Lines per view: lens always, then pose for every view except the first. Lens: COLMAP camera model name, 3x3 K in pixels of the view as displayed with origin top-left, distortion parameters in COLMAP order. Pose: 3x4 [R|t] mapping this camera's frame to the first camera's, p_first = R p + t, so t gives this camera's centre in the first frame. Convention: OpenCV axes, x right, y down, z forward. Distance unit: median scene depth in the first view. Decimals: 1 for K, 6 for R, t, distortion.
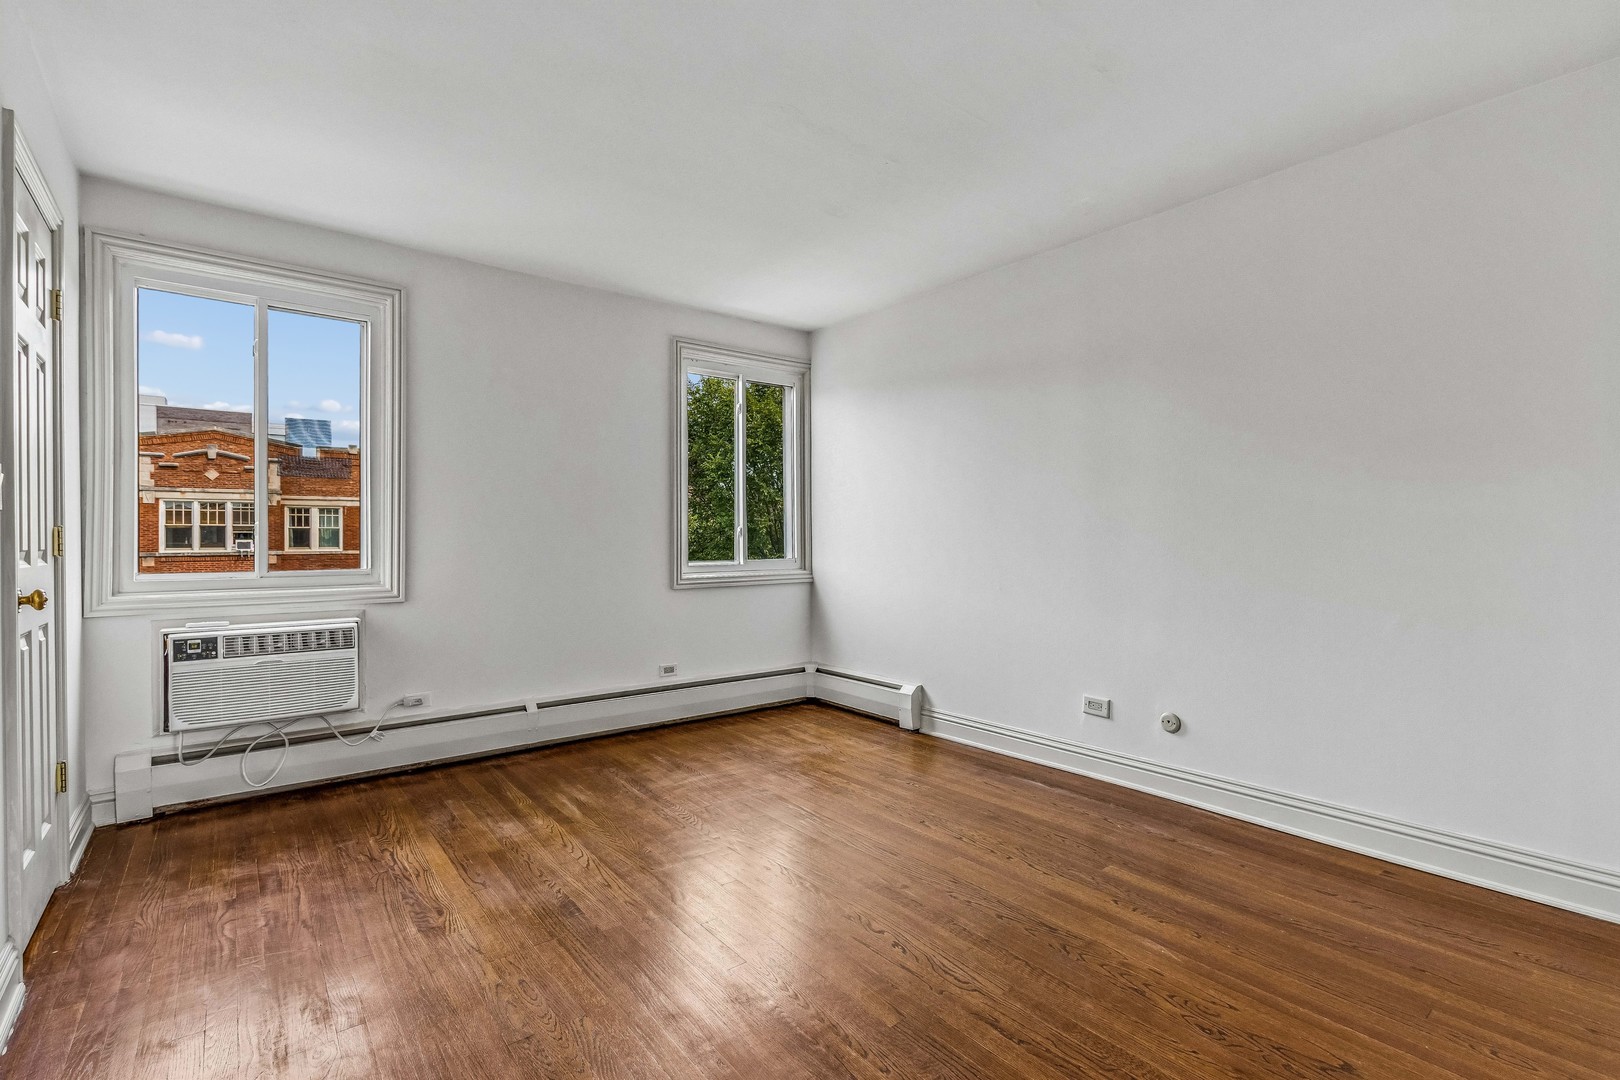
lens RADIAL K [[743.3, 0, 810.2], [0, 743.3, 536.3], [0, 0, 1]] dist [0.002609, -0.000618]
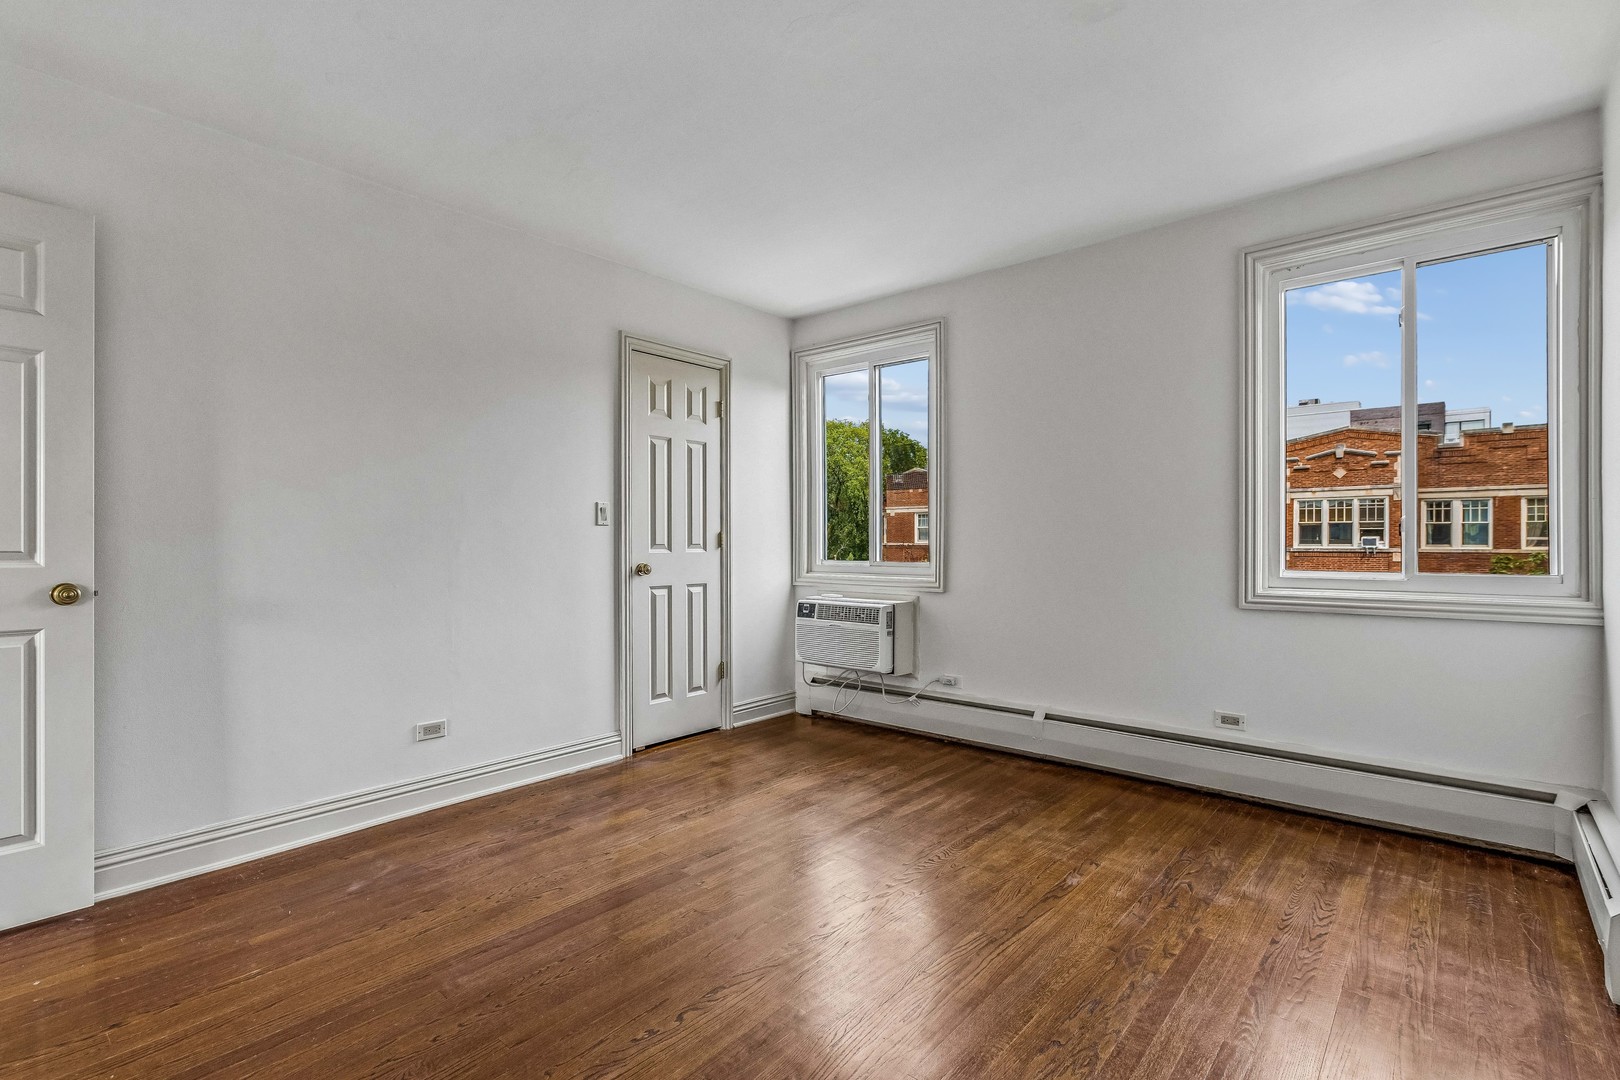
lens RADIAL K [[743.3, 0, 800.6], [0, 743.3, 537.9], [0, 0, 1]] dist [0.002609, -0.000618]
pose [[0.184988, 0.001014, -0.982740, 0.433573], [0.005859, 0.999981, 0.002135, 0.000380], [0.982723, -0.006153, 0.184978, 0.459749]]
